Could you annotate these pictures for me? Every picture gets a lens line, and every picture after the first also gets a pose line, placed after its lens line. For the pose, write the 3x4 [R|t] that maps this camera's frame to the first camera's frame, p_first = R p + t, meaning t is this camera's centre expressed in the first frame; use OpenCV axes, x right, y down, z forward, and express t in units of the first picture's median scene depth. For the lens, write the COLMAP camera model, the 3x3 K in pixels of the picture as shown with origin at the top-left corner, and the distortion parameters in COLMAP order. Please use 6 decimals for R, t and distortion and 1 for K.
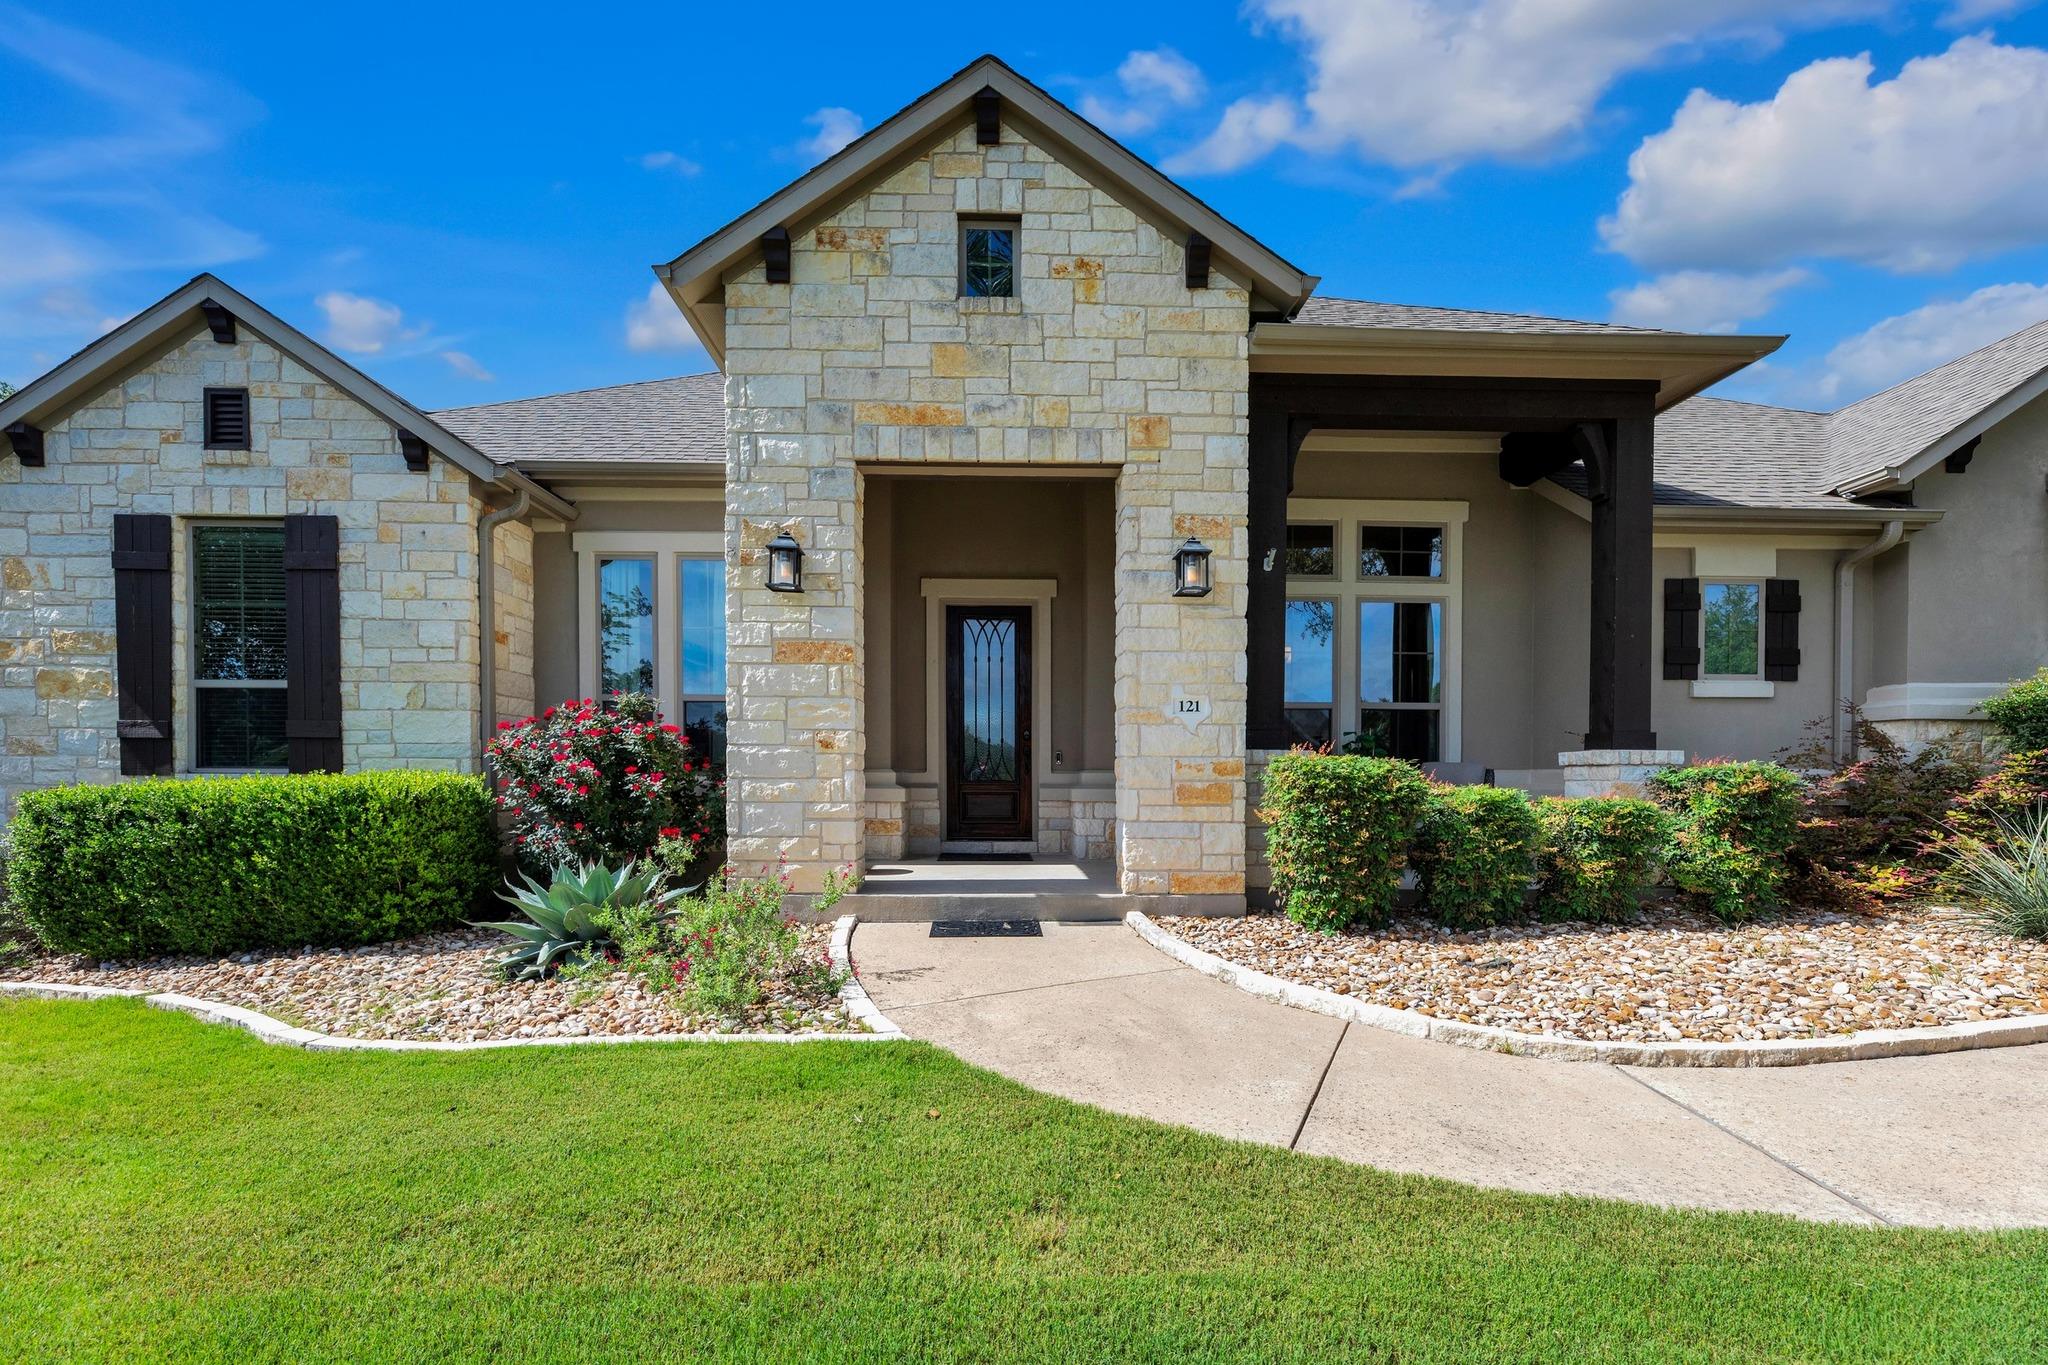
lens RADIAL K [[851.9, 0, 1024.2], [0, 851.9, 808.1], [0, 0, 1]] dist [-0.000077, -0.000082]
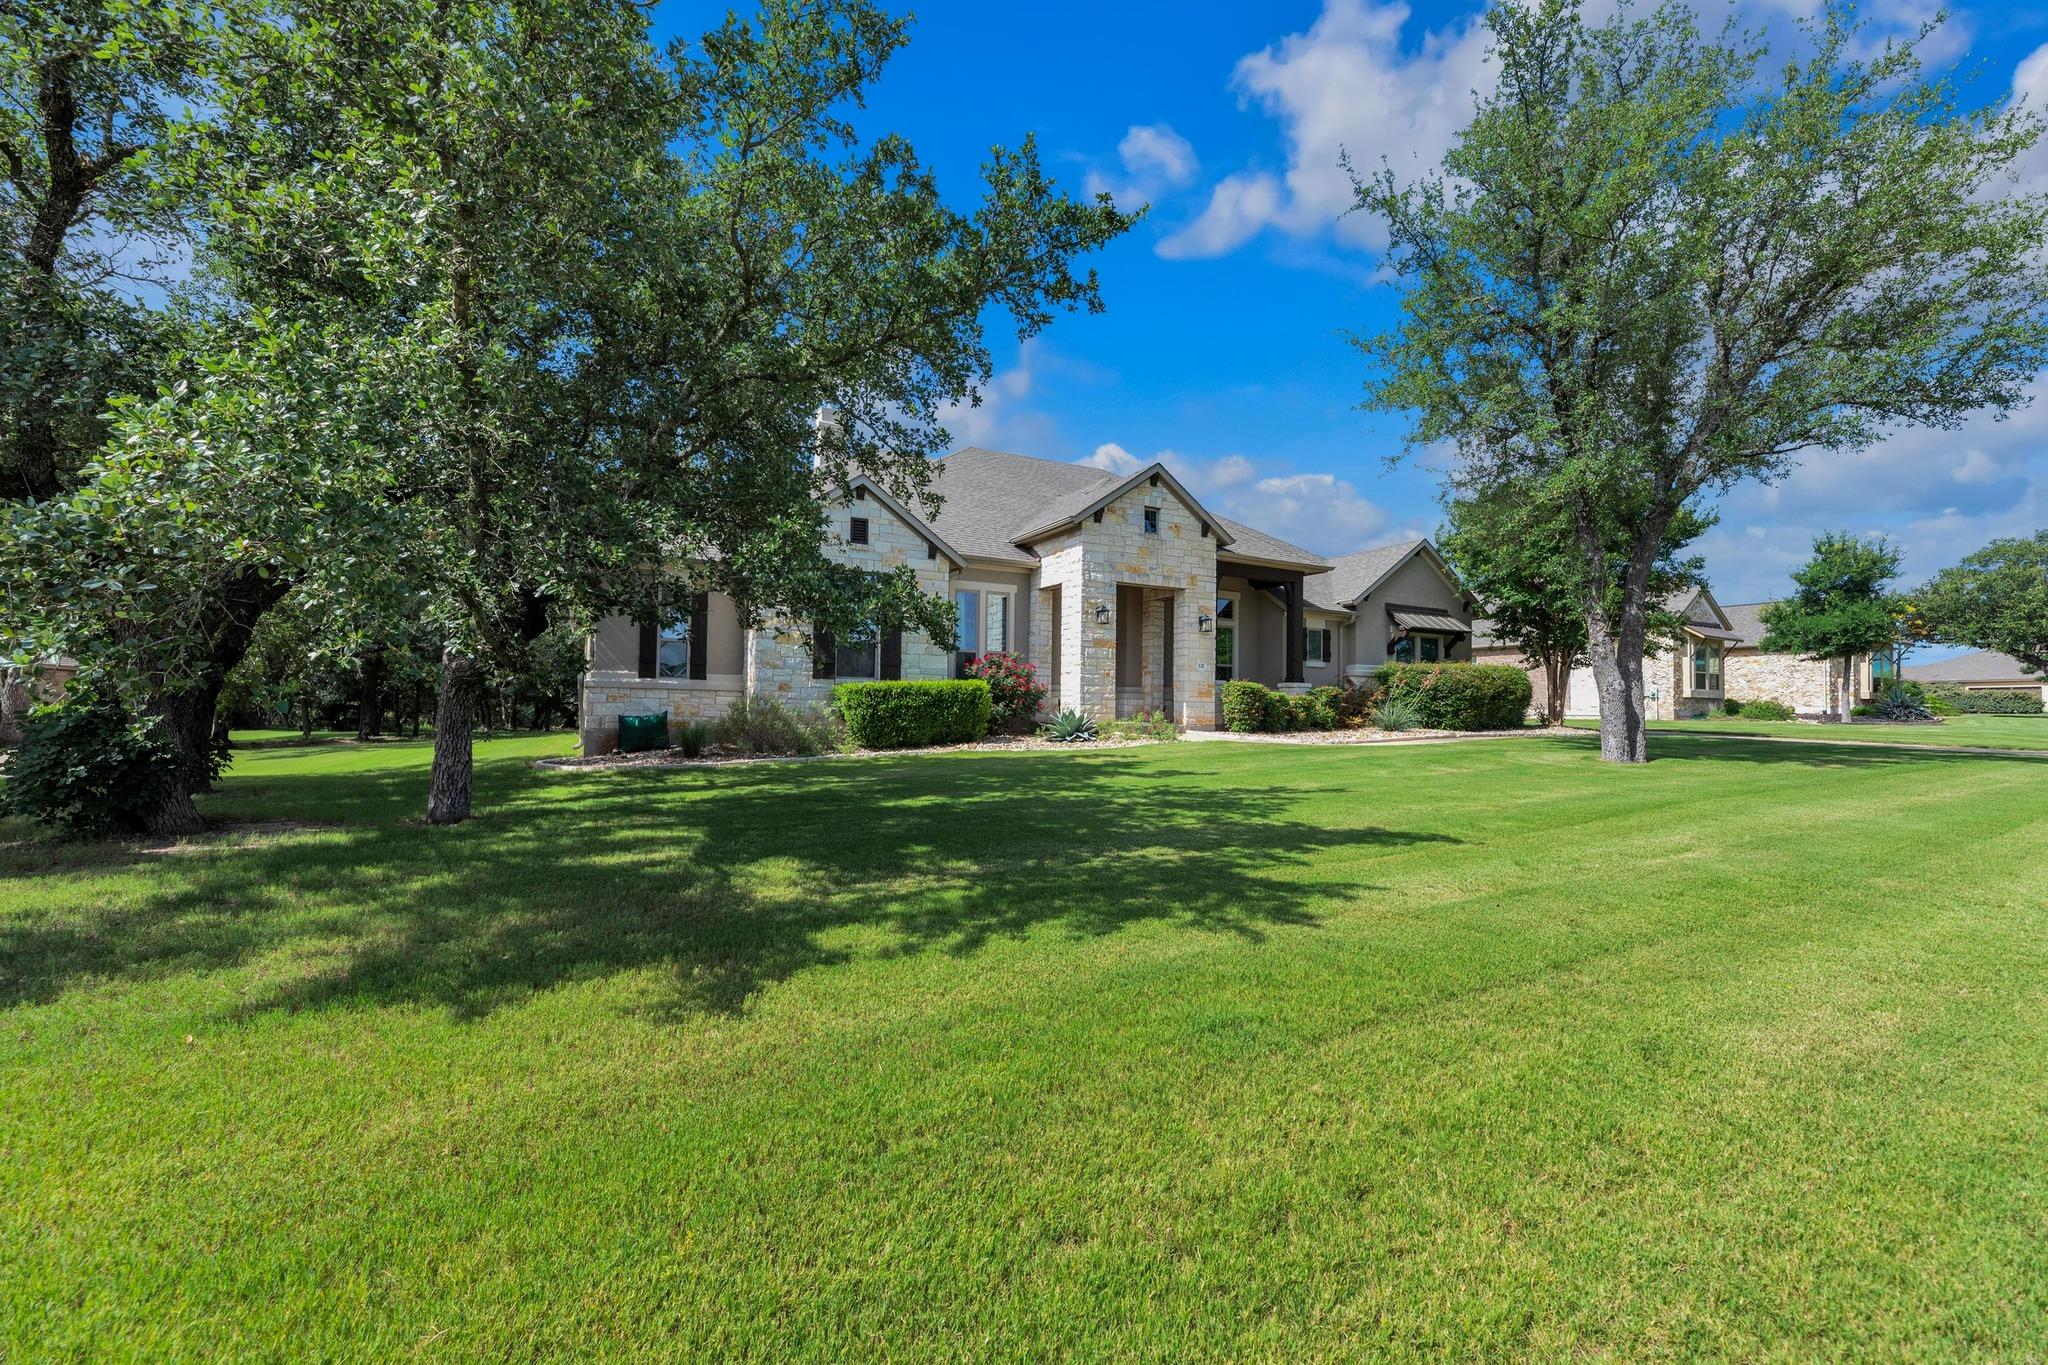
lens RADIAL K [[821.3, 0, 1021.7], [0, 821.3, 719.8], [0, 0, 1]] dist [-0.000234, -0.000017]
pose [[0.891260, 0.003446, 0.453480, -1.785287], [0.005353, 0.999822, -0.018118, 0.133553], [-0.453462, 0.018575, 0.891082, -1.420133]]
